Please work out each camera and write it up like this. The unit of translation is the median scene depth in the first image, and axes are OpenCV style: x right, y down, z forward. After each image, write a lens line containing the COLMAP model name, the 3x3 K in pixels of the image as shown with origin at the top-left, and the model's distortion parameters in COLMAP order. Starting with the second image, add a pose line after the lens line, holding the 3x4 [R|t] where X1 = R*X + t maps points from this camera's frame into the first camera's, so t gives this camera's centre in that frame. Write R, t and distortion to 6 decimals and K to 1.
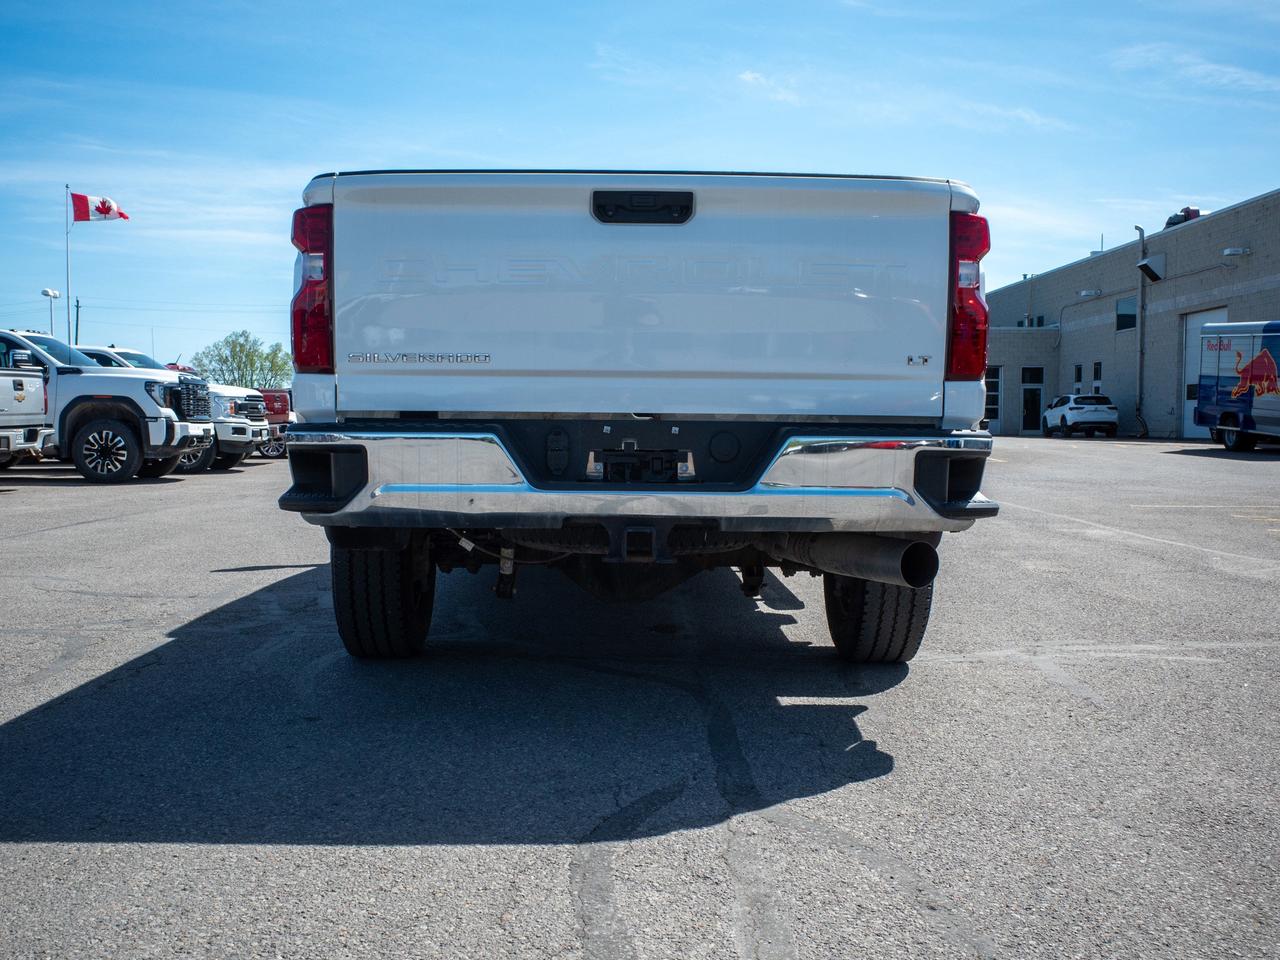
lens RADIAL K [[1300.3, 0, 617.5], [0, 1300.3, 522.3], [0, 0, 1]] dist [-0.043046, 0.018497]
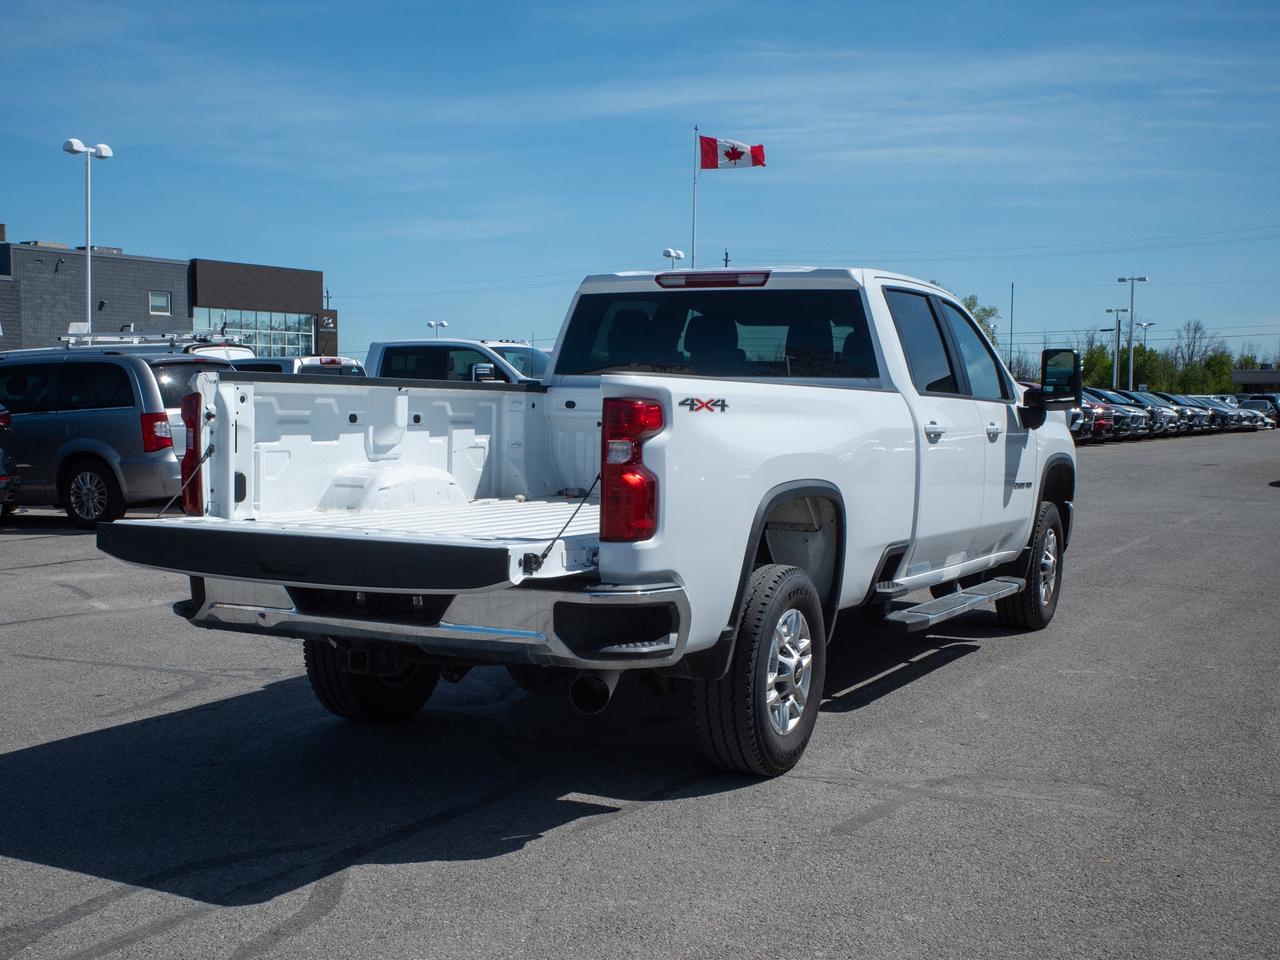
lens RADIAL K [[1645.5, 0, 532.1], [0, 1645.5, 607.5], [0, 0, 1]] dist [-0.057546, 0.070976]
pose [[0.863775, 0.066529, -0.499467, 0.226140], [-0.039123, 0.997108, 0.065156, -0.034468], [0.502357, -0.036740, 0.863879, -0.077237]]
